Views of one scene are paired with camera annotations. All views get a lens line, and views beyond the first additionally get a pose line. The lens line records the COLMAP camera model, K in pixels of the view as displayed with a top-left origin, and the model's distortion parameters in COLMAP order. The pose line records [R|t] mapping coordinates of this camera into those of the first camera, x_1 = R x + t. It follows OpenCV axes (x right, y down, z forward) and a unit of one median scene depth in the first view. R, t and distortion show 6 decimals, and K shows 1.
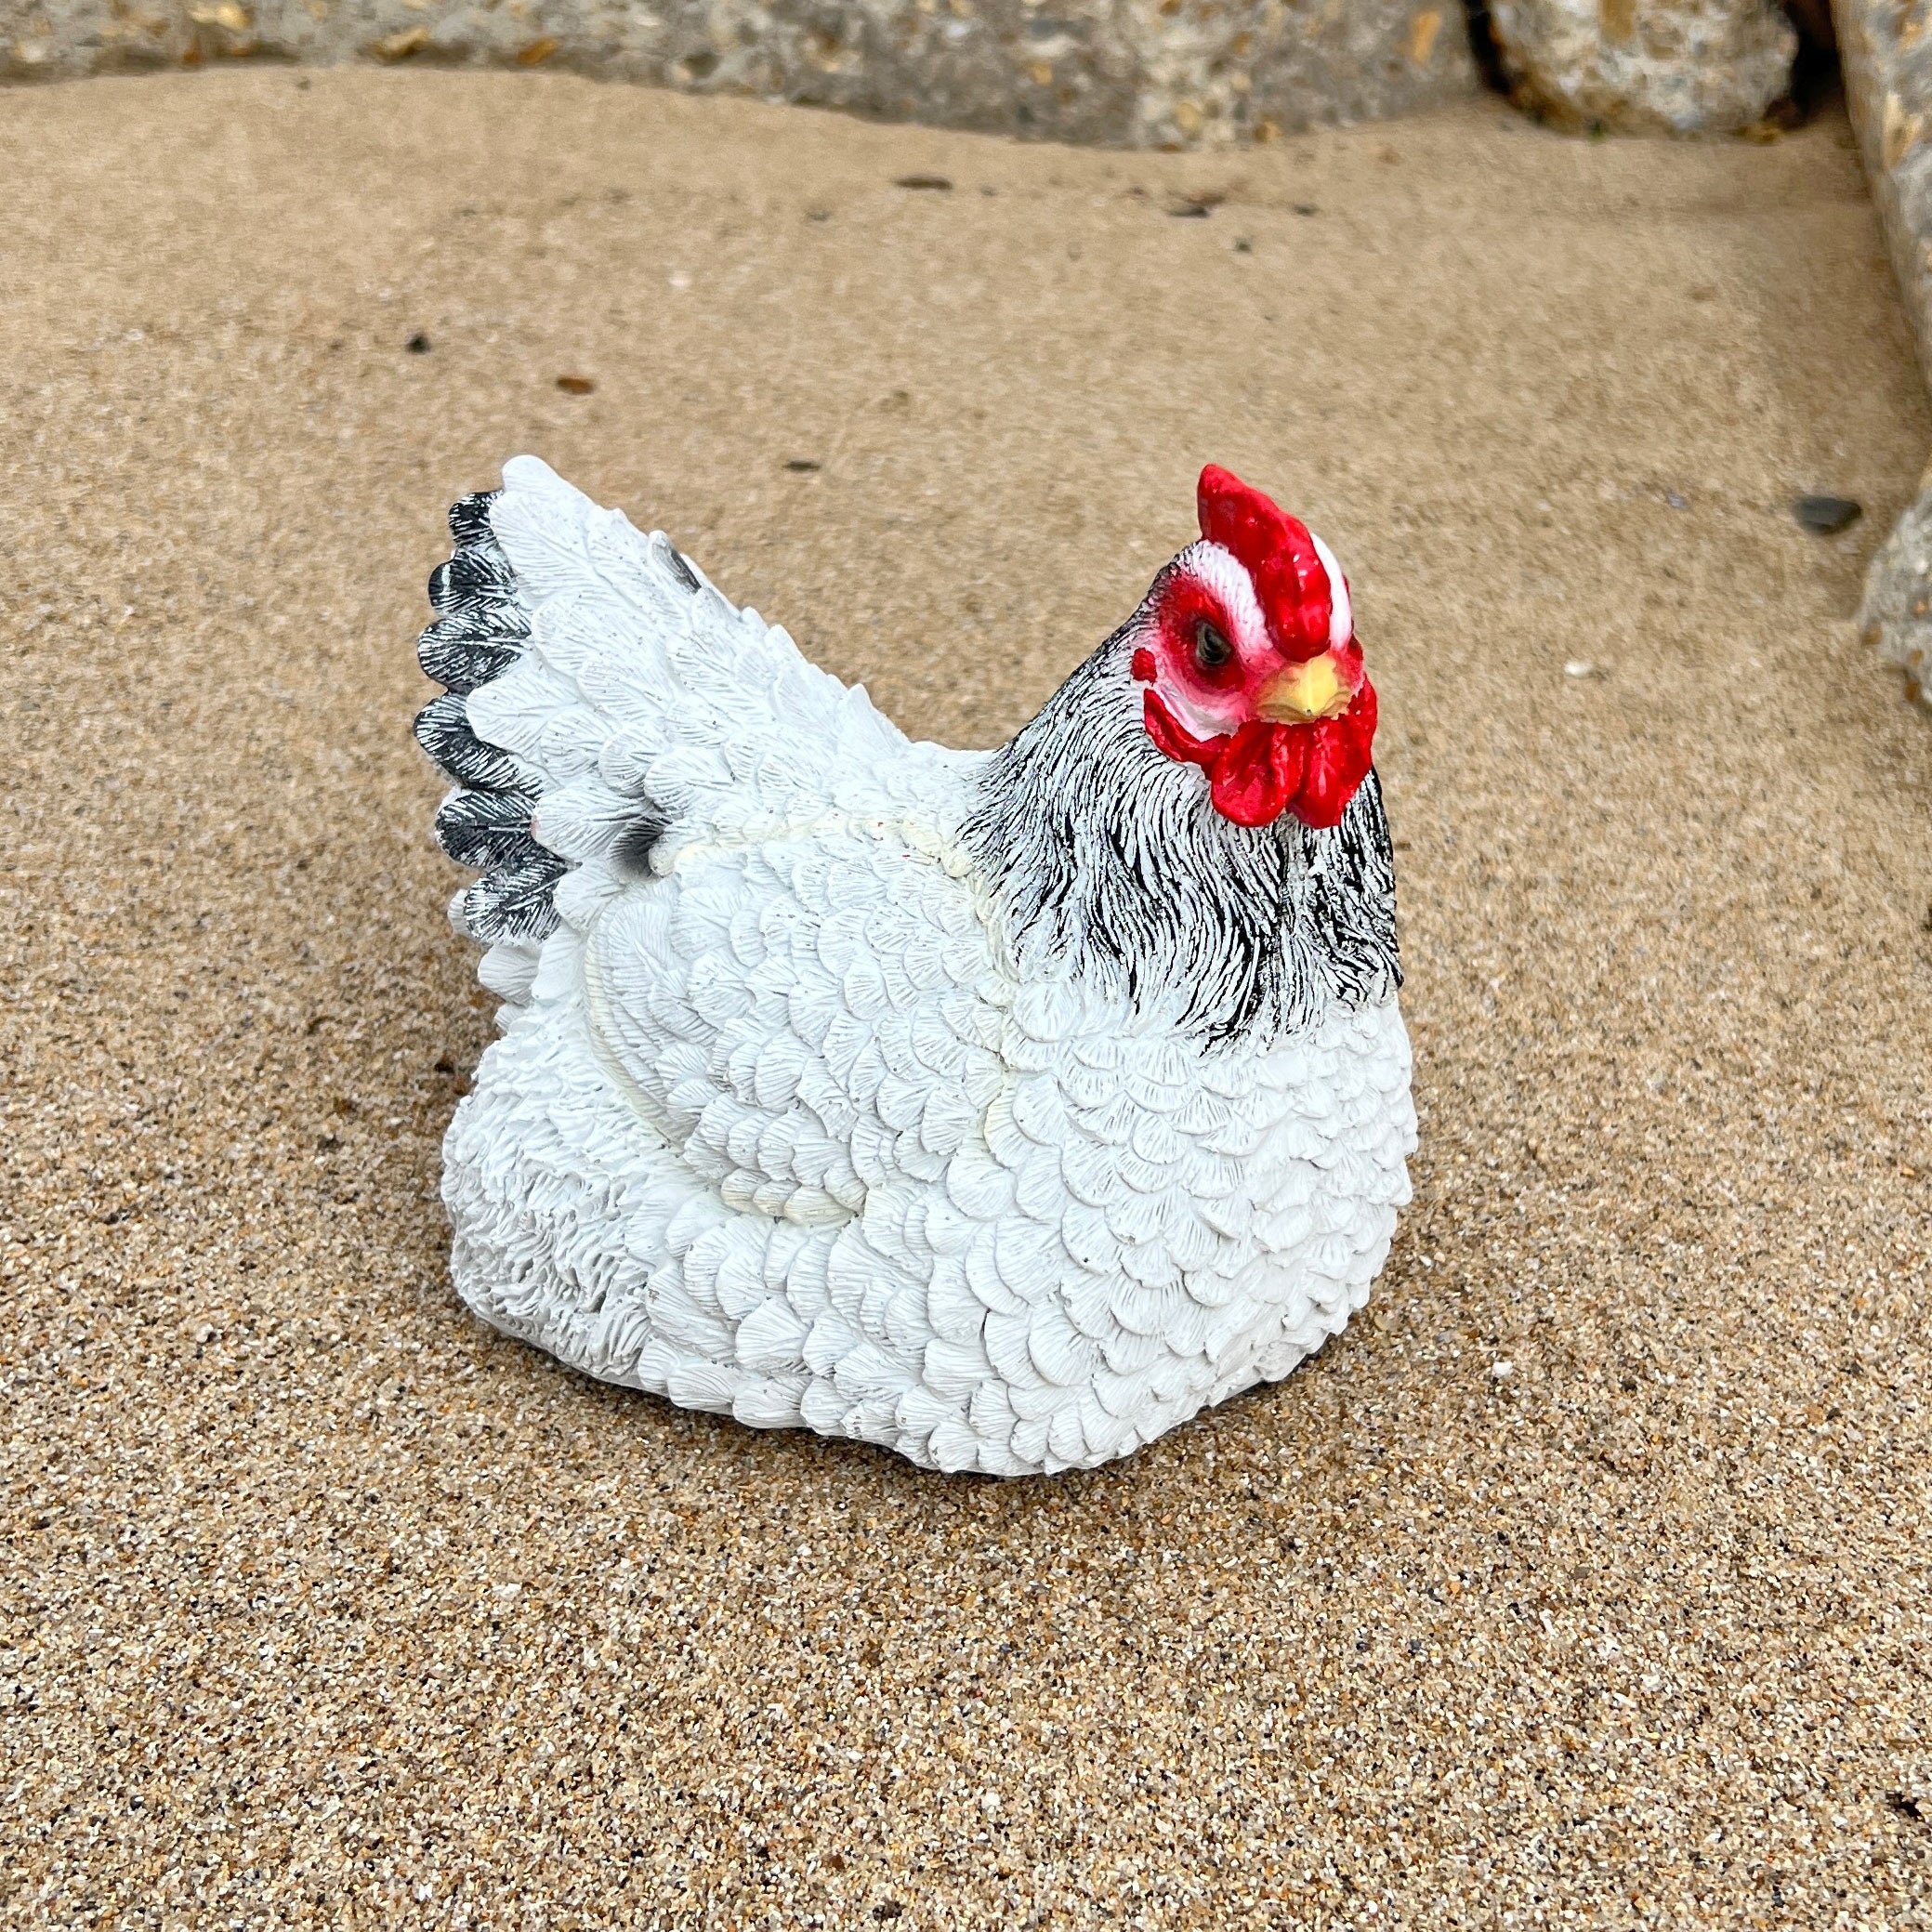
lens RADIAL K [[2923.5, 0, 1032.5], [0, 2923.5, 852.9], [0, 0, 1]] dist [0.226384, -1.111534]
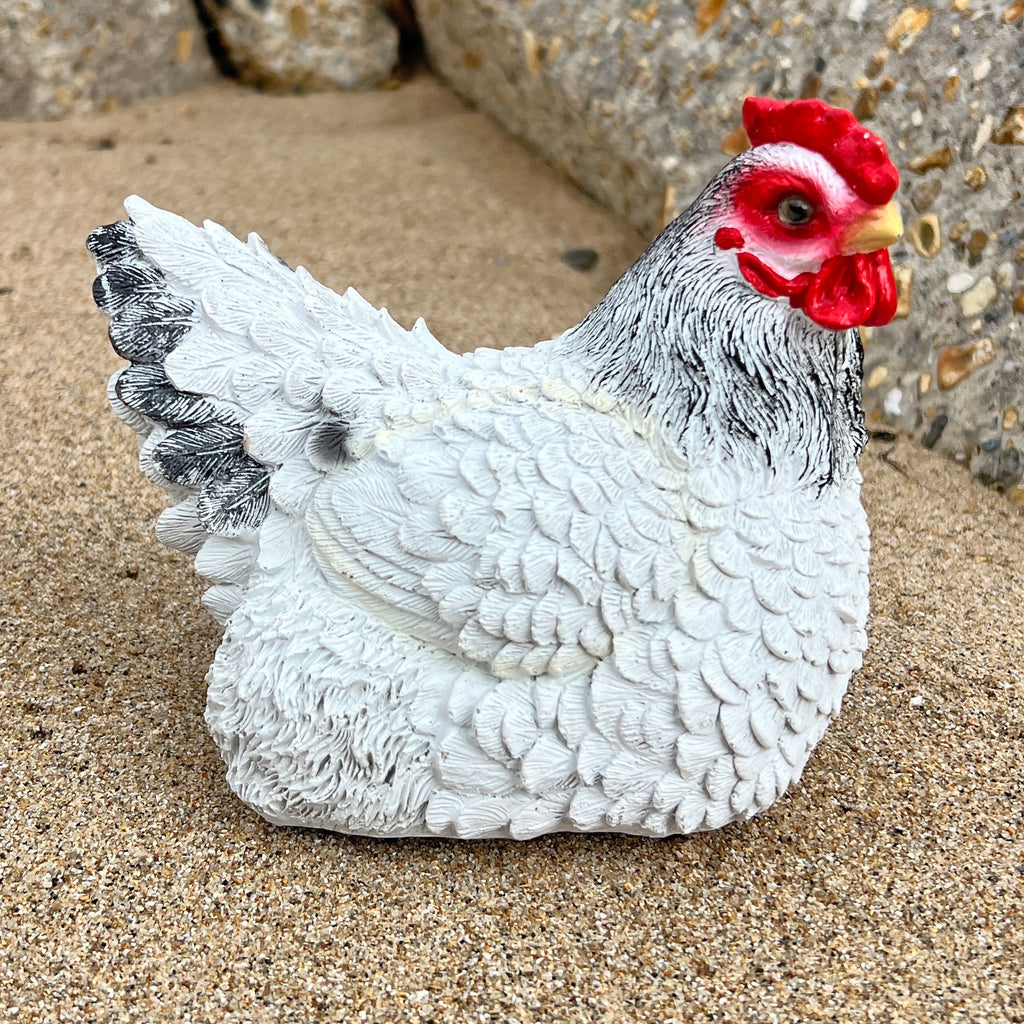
lens RADIAL K [[1721.8, 0, 399.5], [0, 1721.8, 427.0], [0, 0, 1]] dist [0.211009, -0.906388]
pose [[0.932143, -0.148547, 0.330217, -0.401470], [0.177623, 0.982297, -0.059514, 0.048095], [-0.315531, 0.114130, 0.942027, 0.254956]]
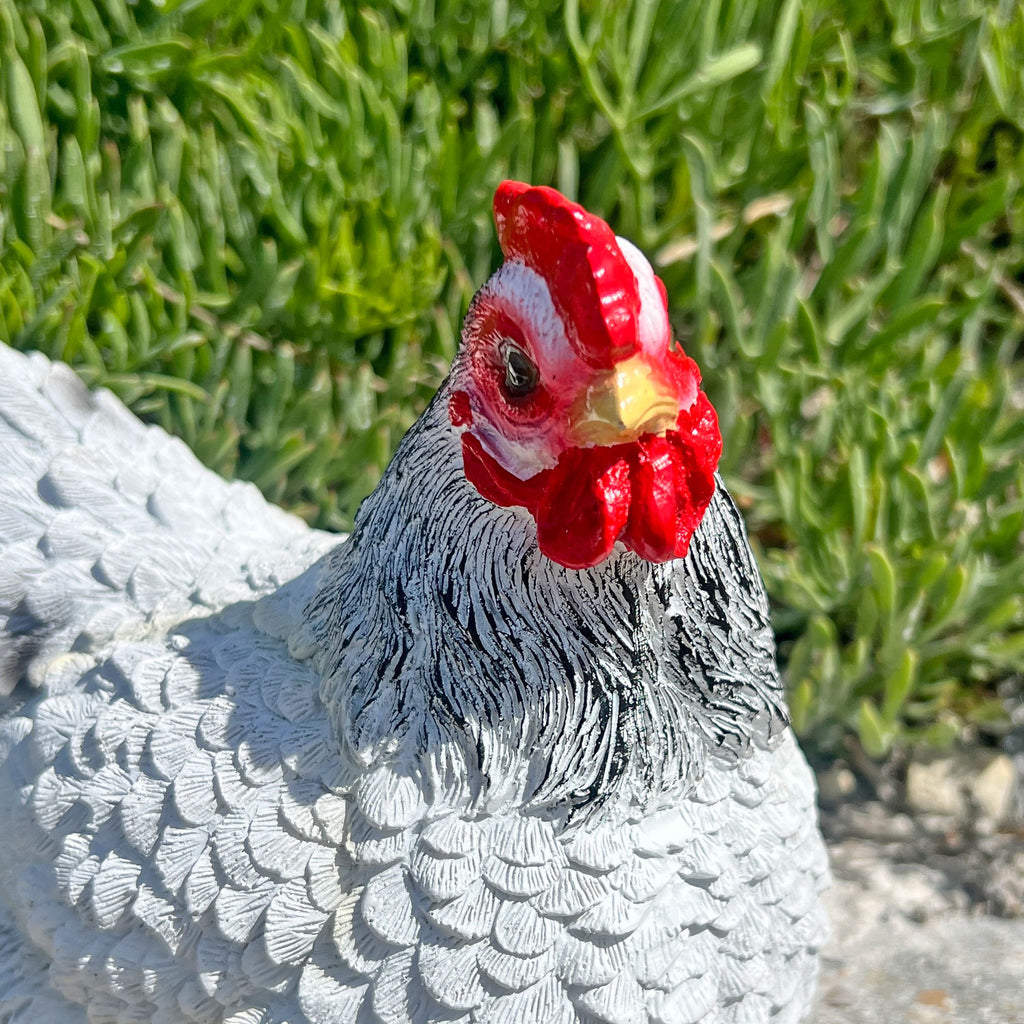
lens RADIAL K [[1667.9, 0, 573.9], [0, 1667.9, 590.4], [0, 0, 1]] dist [0.190775, -1.137707]
pose [[0.993574, -0.102389, -0.048240, 0.091462], [0.100440, 0.994088, -0.041237, 0.017761], [0.052177, 0.036126, 0.997984, 0.472269]]
